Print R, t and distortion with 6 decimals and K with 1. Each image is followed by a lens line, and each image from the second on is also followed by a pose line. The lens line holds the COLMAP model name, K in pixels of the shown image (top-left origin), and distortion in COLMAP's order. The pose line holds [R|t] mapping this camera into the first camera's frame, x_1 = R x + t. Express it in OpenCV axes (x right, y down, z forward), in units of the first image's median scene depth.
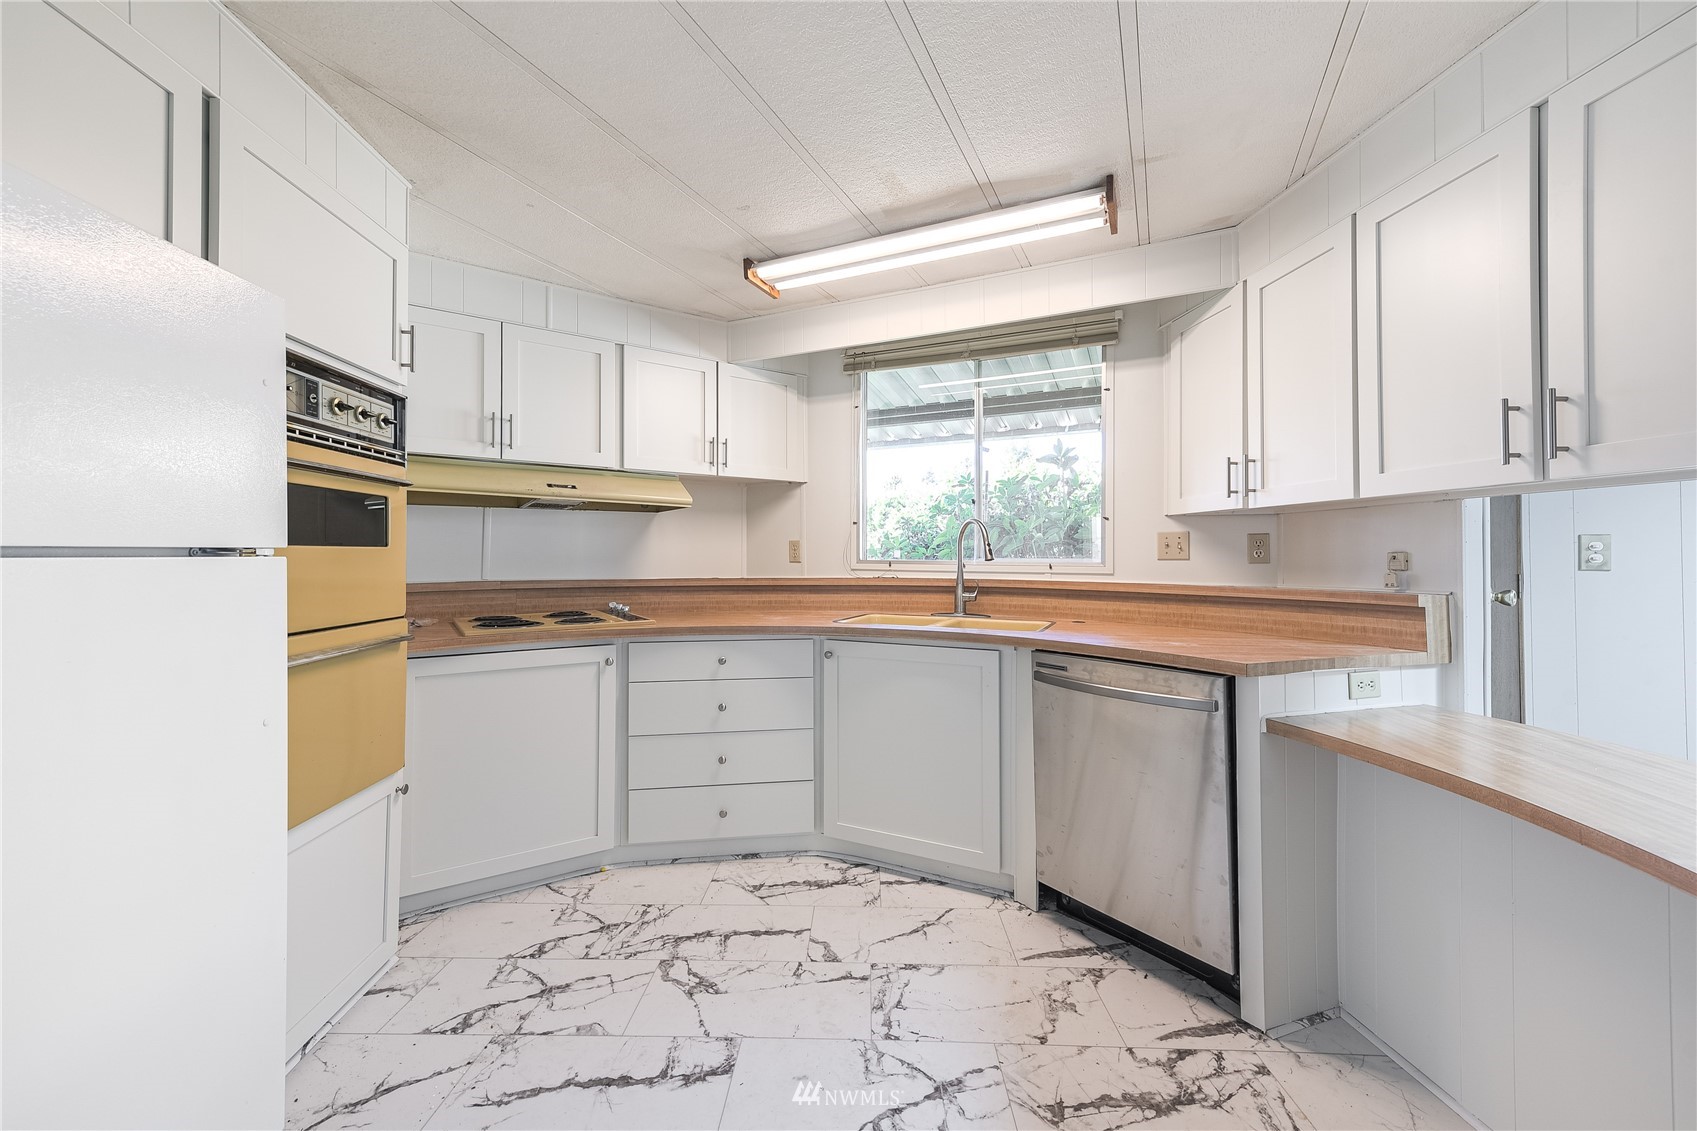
lens RADIAL K [[672.1, 0, 840.0], [0, 672.1, 557.6], [0, 0, 1]] dist [-0.018353, -0.000455]
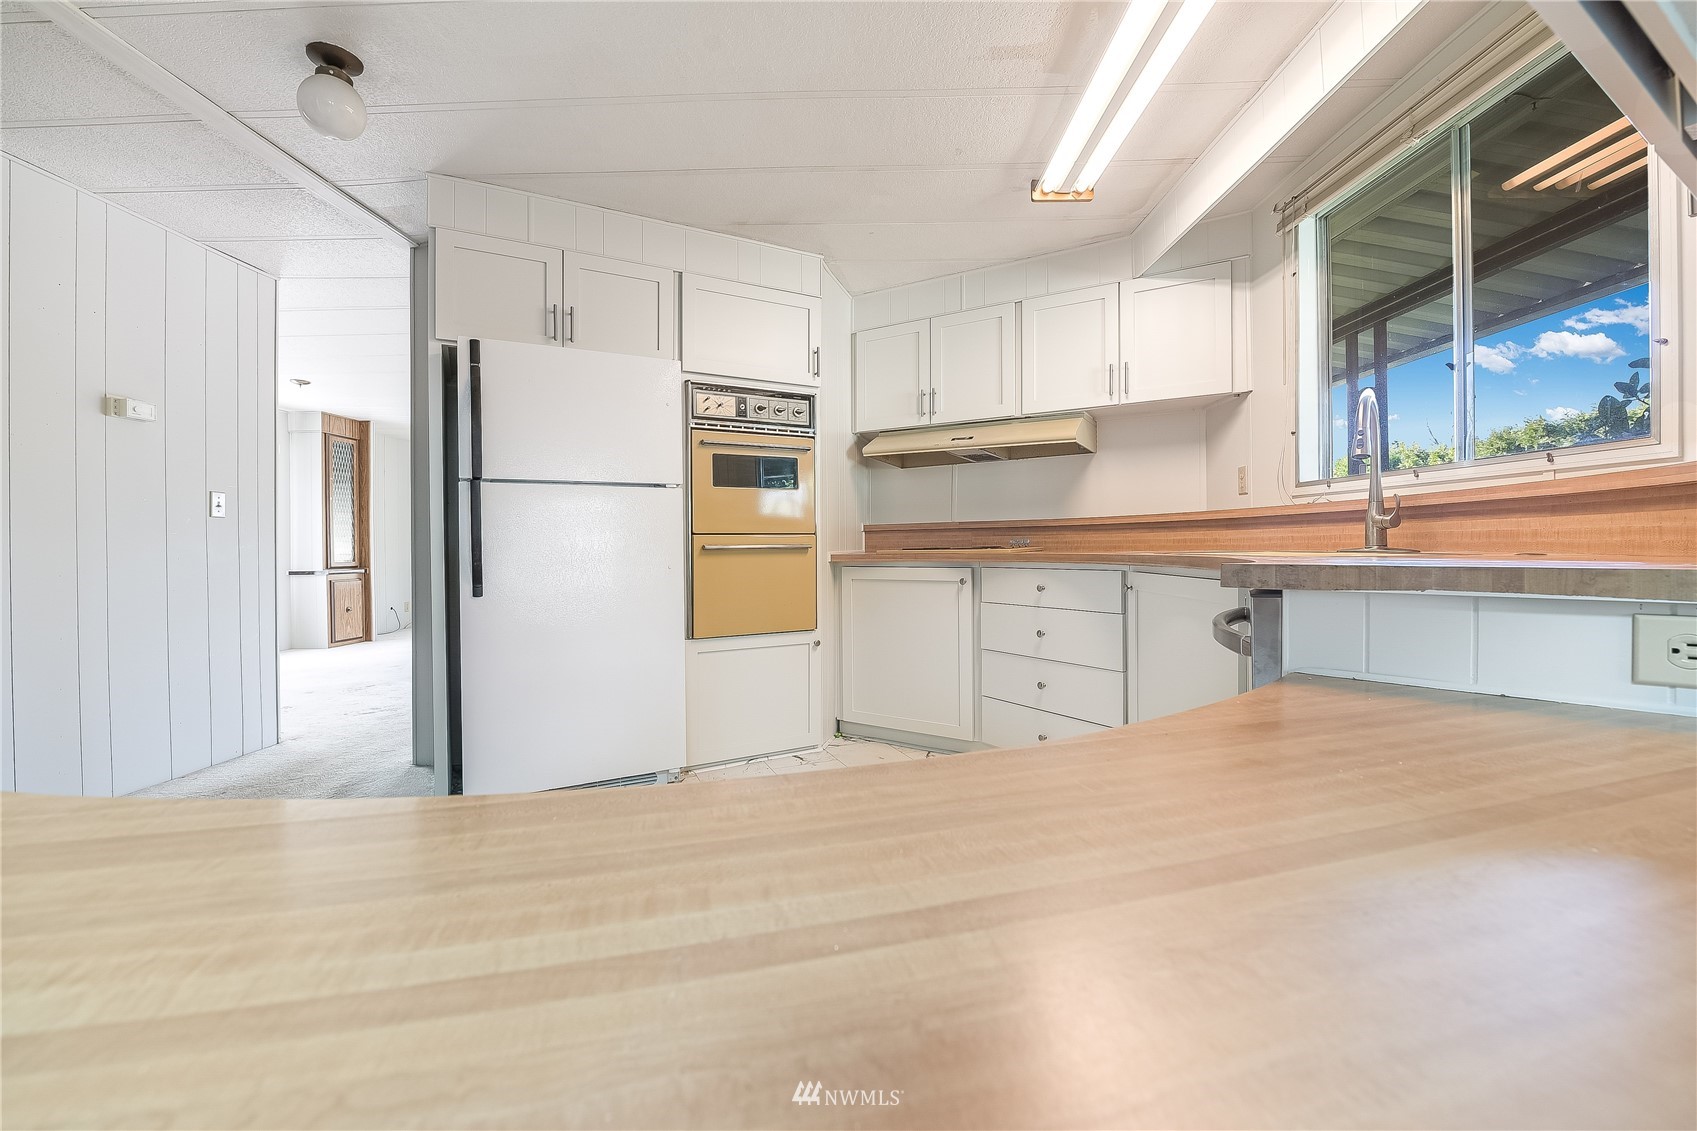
lens RADIAL K [[662.7, 0, 811.6], [0, 662.7, 554.8], [0, 0, 1]] dist [-0.004331, -0.000928]
pose [[0.388168, 0.014822, -0.921469, 0.607557], [0.001467, 0.999859, 0.016700, 0.086140], [0.921587, -0.007834, 0.388092, 0.291362]]
